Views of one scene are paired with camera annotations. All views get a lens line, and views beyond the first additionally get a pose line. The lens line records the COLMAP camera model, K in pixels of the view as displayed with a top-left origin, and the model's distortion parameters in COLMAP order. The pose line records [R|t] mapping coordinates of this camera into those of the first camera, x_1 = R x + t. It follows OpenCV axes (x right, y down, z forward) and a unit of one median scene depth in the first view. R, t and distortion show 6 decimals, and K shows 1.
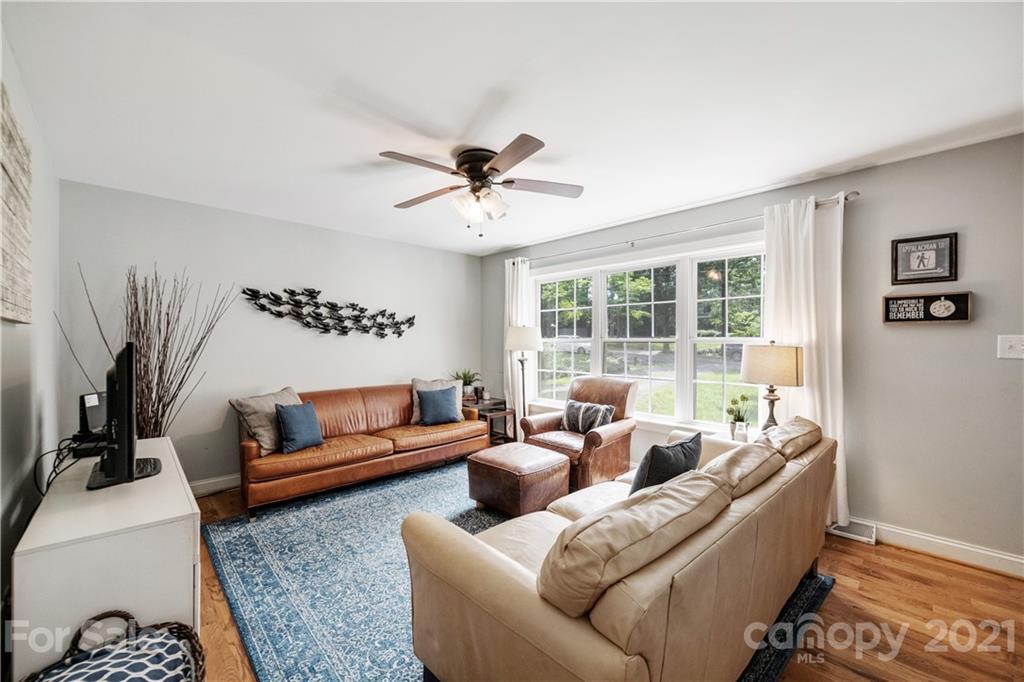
lens RADIAL K [[407.4, 0, 513.6], [0, 407.4, 344.3], [0, 0, 1]] dist [0.001648, 0.000091]
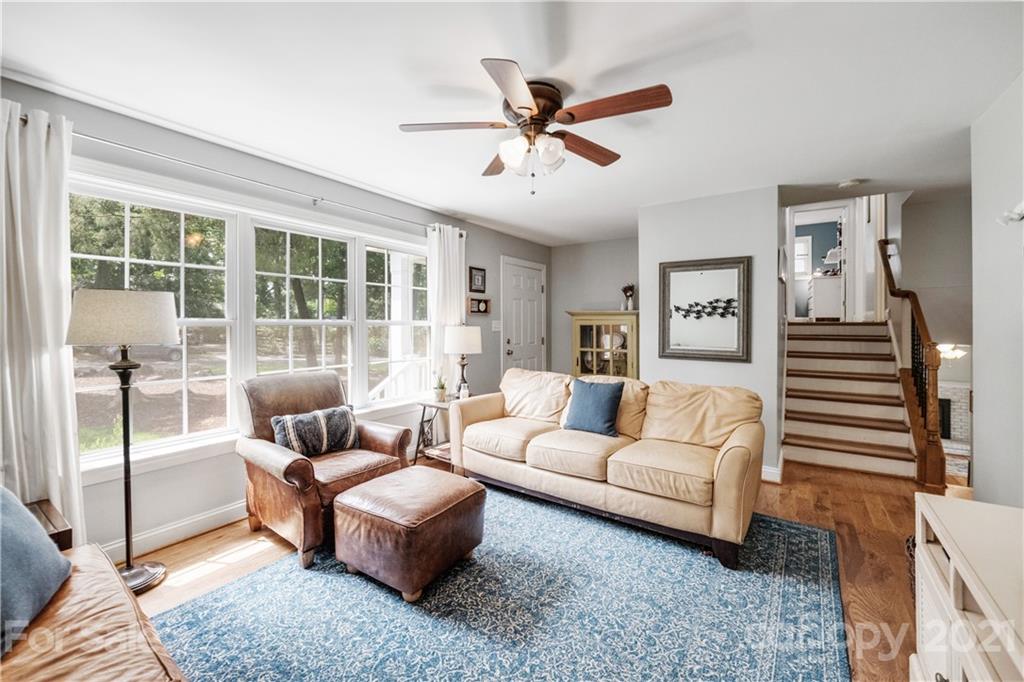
lens RADIAL K [[416.7, 0, 501.7], [0, 416.7, 322.8], [0, 0, 1]] dist [0.001029, 0.000141]
pose [[-0.183814, -0.001221, 0.982960, -0.594563], [0.006704, 0.999974, 0.002496, -0.009808], [-0.982938, 0.007048, -0.183801, 0.816066]]
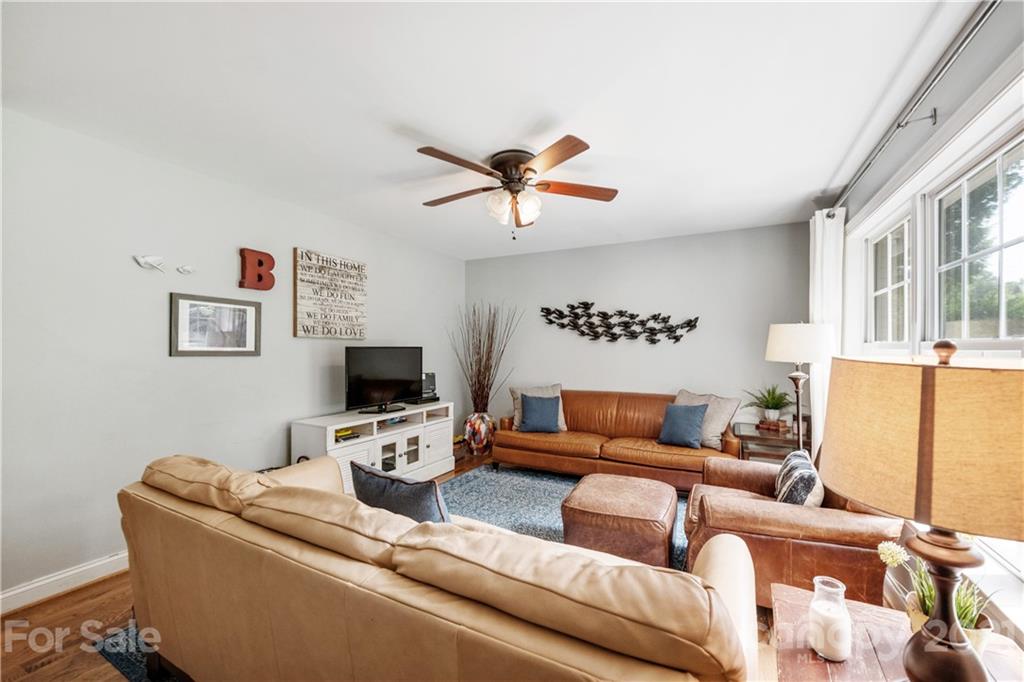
lens RADIAL K [[414.8, 0, 515.9], [0, 414.8, 355.0], [0, 0, 1]] dist [-0.000071, -0.000059]
pose [[0.313064, 0.017053, -0.949579, 0.587539], [-0.007467, 0.999852, 0.015494, -0.002351], [0.949703, 0.002240, 0.313145, 0.465080]]
